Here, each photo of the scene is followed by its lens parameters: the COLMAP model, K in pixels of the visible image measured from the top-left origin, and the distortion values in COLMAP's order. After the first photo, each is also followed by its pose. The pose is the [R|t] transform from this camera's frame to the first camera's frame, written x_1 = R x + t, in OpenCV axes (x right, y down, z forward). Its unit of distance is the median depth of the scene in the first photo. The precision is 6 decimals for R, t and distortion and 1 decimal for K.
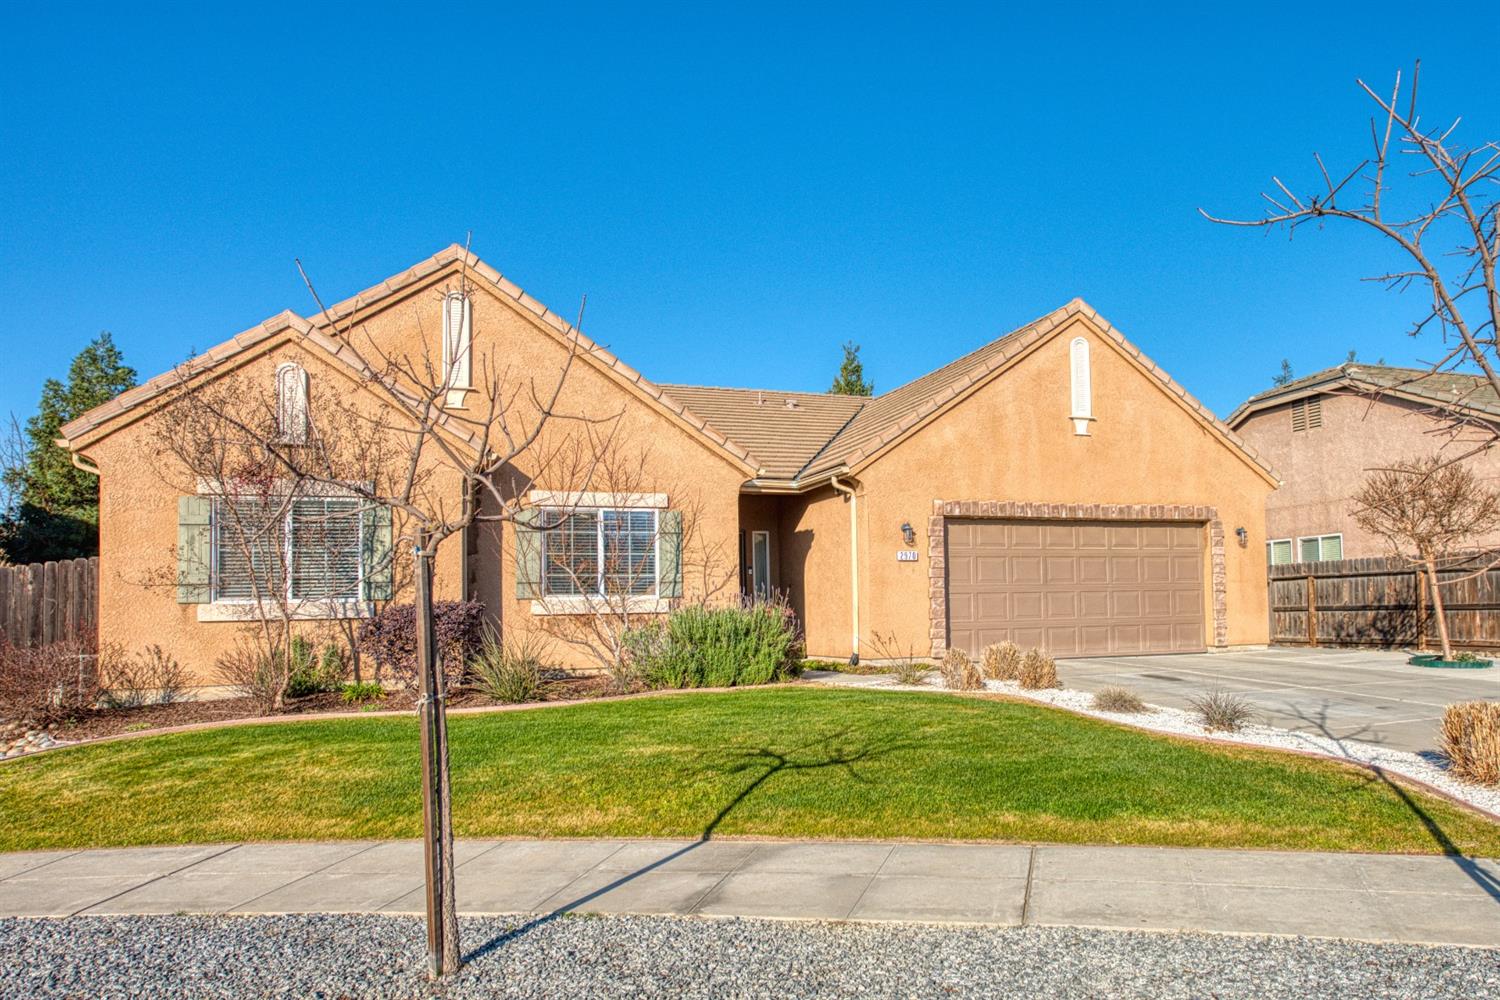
lens RADIAL K [[974.3, 0, 748.4], [0, 974.3, 446.3], [0, 0, 1]] dist [0.002093, 0.000508]
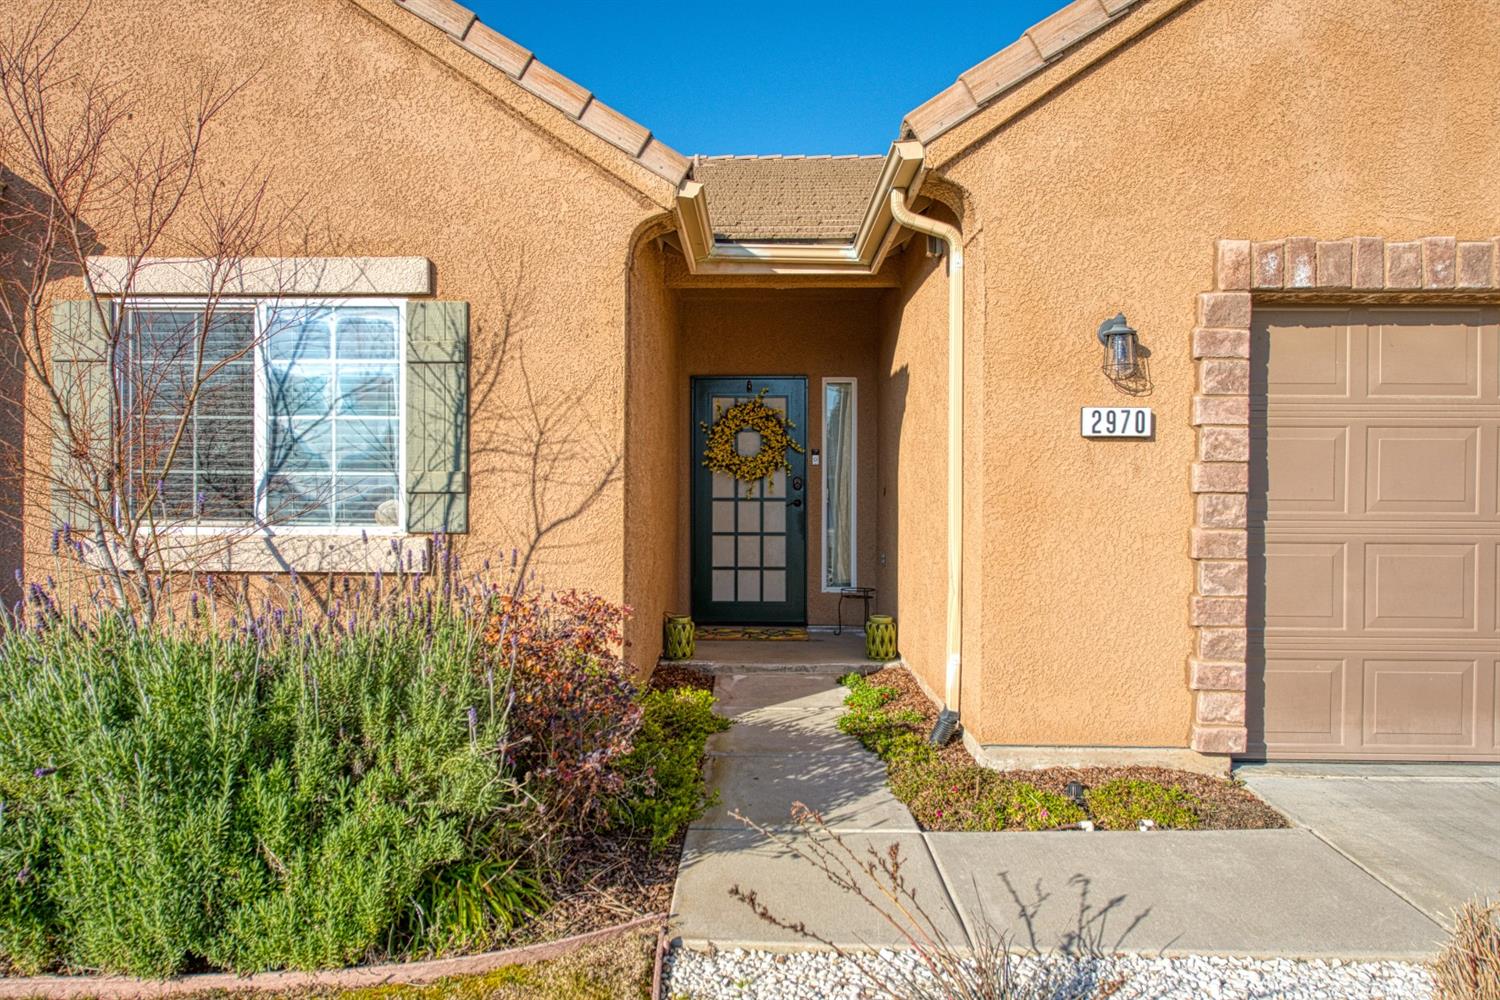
lens RADIAL K [[974.3, 0, 748.4], [0, 974.3, 446.3], [0, 0, 1]] dist [0.002093, 0.000508]
pose [[0.956507, 0.004855, -0.291669, 0.140274], [0.031081, 0.992474, 0.118446, 0.078964], [0.290049, -0.122360, 0.949157, 0.665897]]
